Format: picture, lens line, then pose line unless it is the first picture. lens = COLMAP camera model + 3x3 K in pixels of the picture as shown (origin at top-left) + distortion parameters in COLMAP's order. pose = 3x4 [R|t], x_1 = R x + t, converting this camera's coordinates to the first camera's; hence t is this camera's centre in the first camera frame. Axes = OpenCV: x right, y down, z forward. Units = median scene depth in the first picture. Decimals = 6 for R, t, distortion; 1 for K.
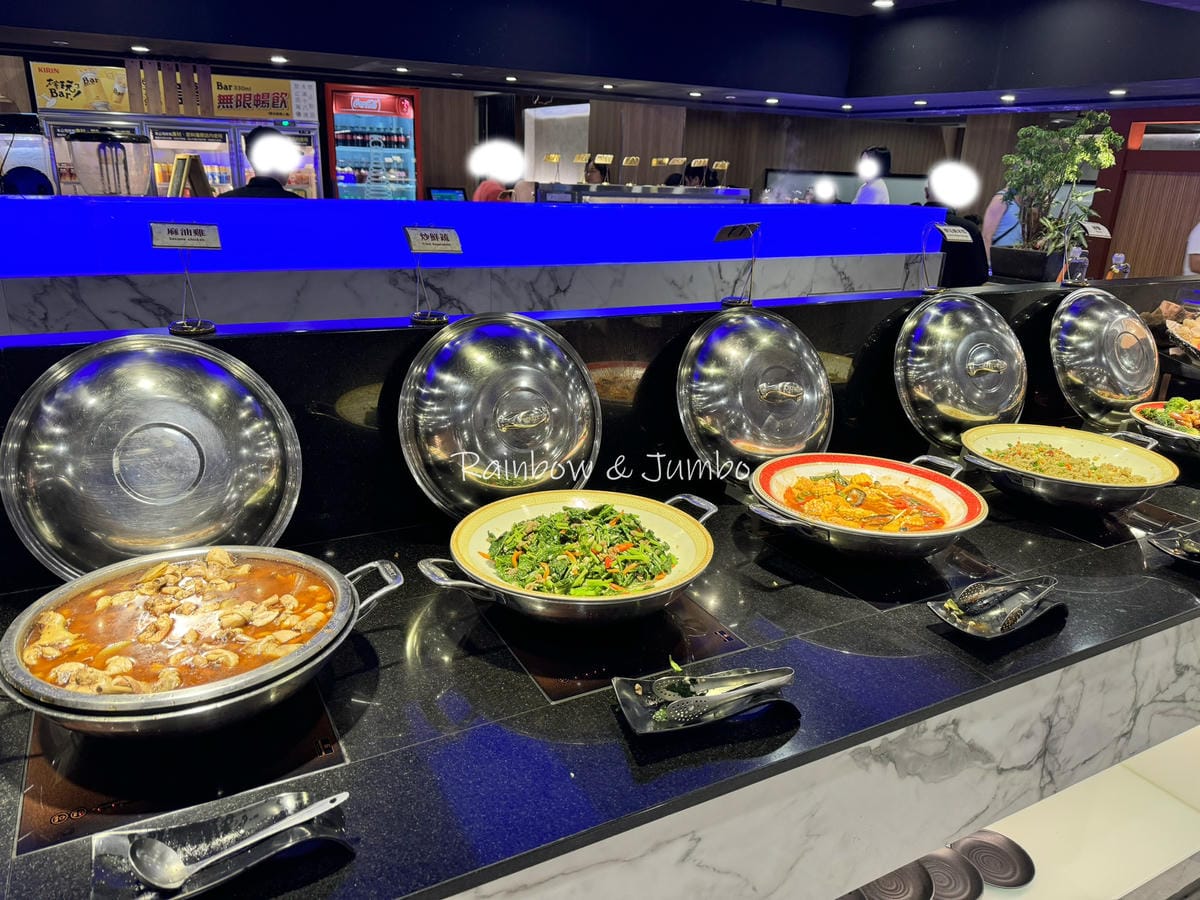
lens RADIAL K [[860.6, 0, 600.0], [0, 860.6, 450.0], [0, 0, 1]] dist [0.002585, -0.006343]
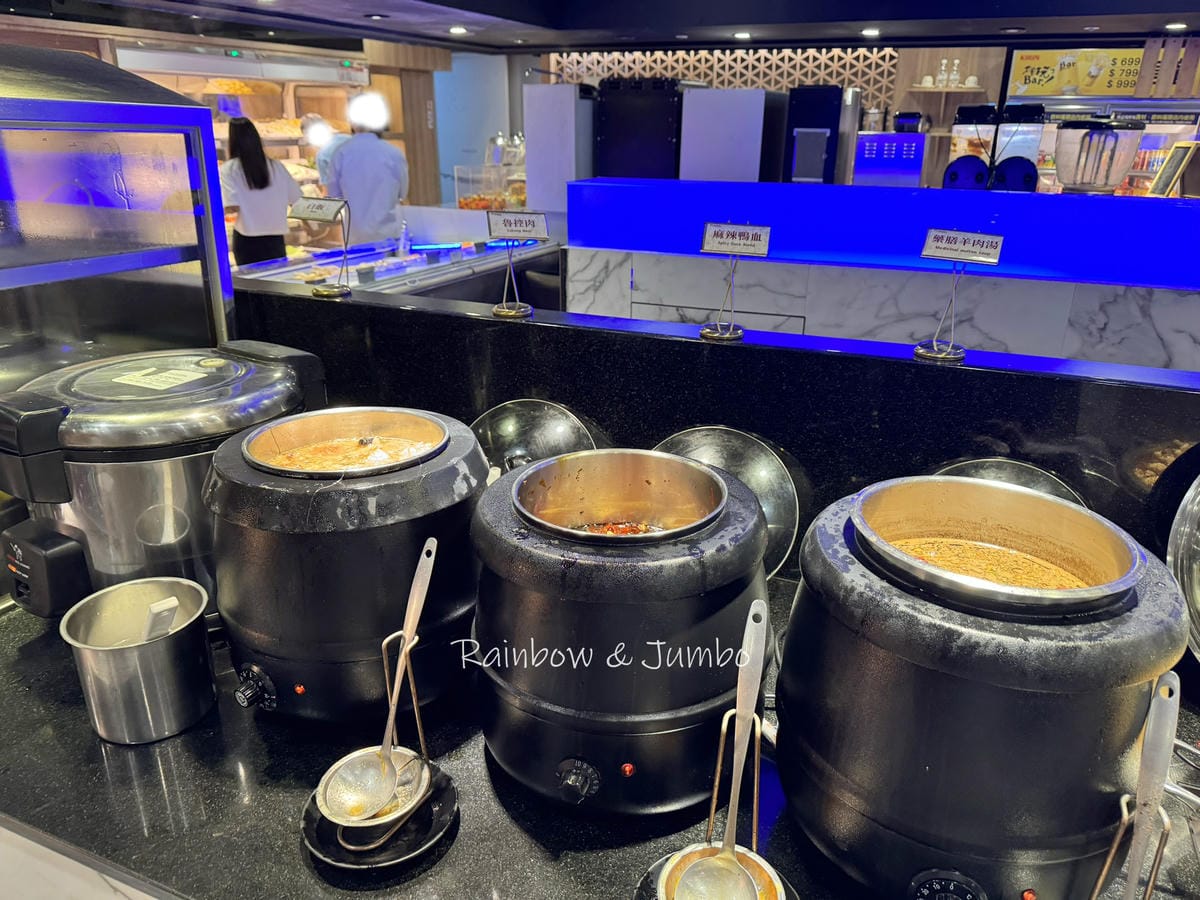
lens RADIAL K [[860.6, 0, 600.0], [0, 860.6, 450.0], [0, 0, 1]] dist [0.002585, -0.006343]
pose [[0.613463, 0.256183, -0.747016, -0.103708], [-0.241185, 0.961505, 0.131675, -0.006920], [0.751992, 0.099391, 0.651635, -0.005850]]
